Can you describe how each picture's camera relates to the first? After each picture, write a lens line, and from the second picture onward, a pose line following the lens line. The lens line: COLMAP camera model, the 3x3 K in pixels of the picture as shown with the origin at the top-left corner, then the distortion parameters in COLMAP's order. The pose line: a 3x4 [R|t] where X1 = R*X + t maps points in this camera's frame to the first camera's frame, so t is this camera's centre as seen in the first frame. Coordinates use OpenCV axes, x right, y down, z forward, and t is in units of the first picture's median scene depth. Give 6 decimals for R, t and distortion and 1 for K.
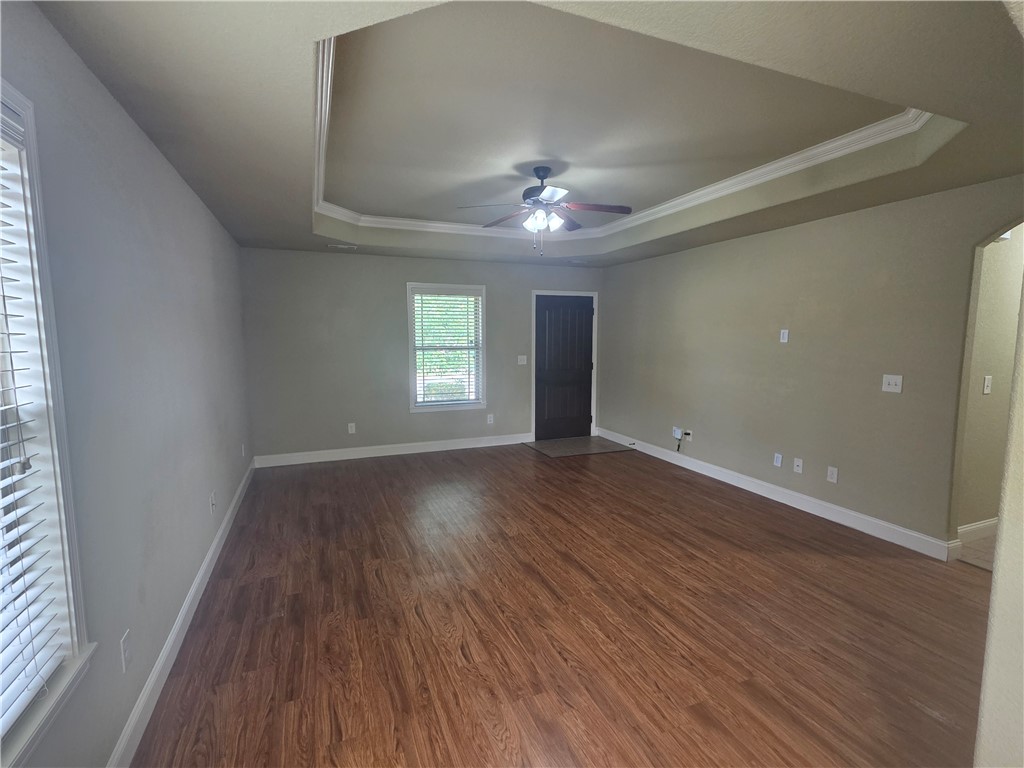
lens RADIAL K [[479.5, 0, 512.0], [0, 479.5, 384.0], [0, 0, 1]] dist [-0.000931, -0.000419]
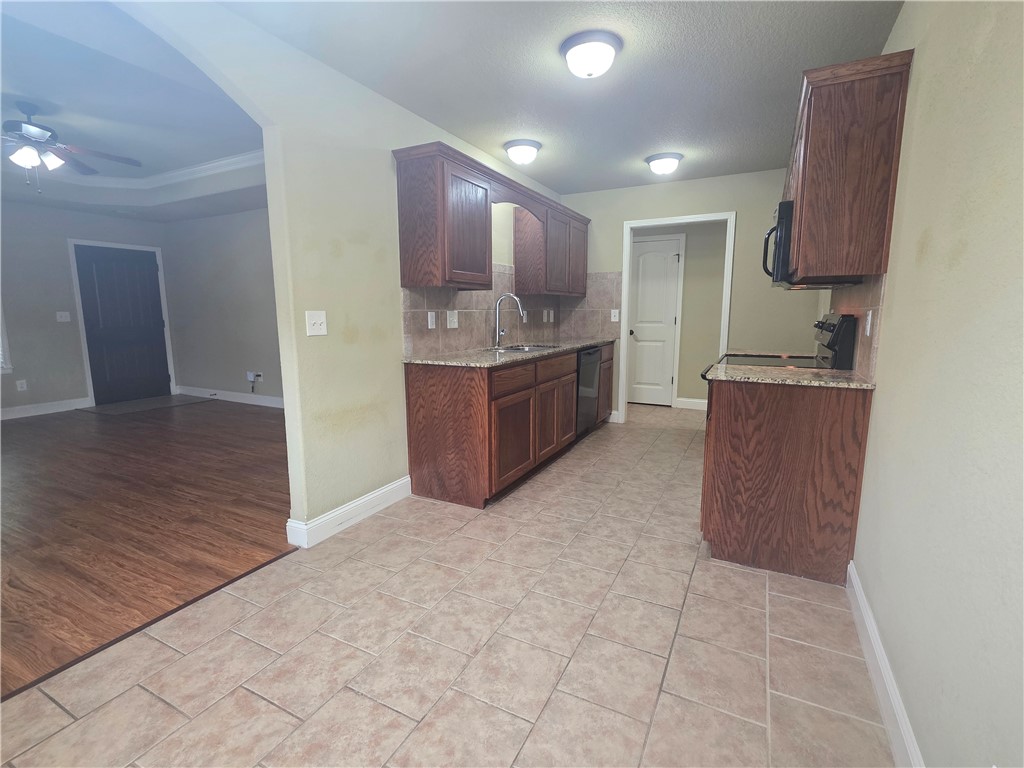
lens RADIAL K [[479.5, 0, 512.0], [0, 479.5, 384.0], [0, 0, 1]] dist [-0.000931, -0.000419]
pose [[0.761482, -0.097073, 0.640876, 0.133019], [0.069772, 0.995253, 0.067848, 0.131559], [-0.644420, -0.006950, 0.764641, -0.408343]]
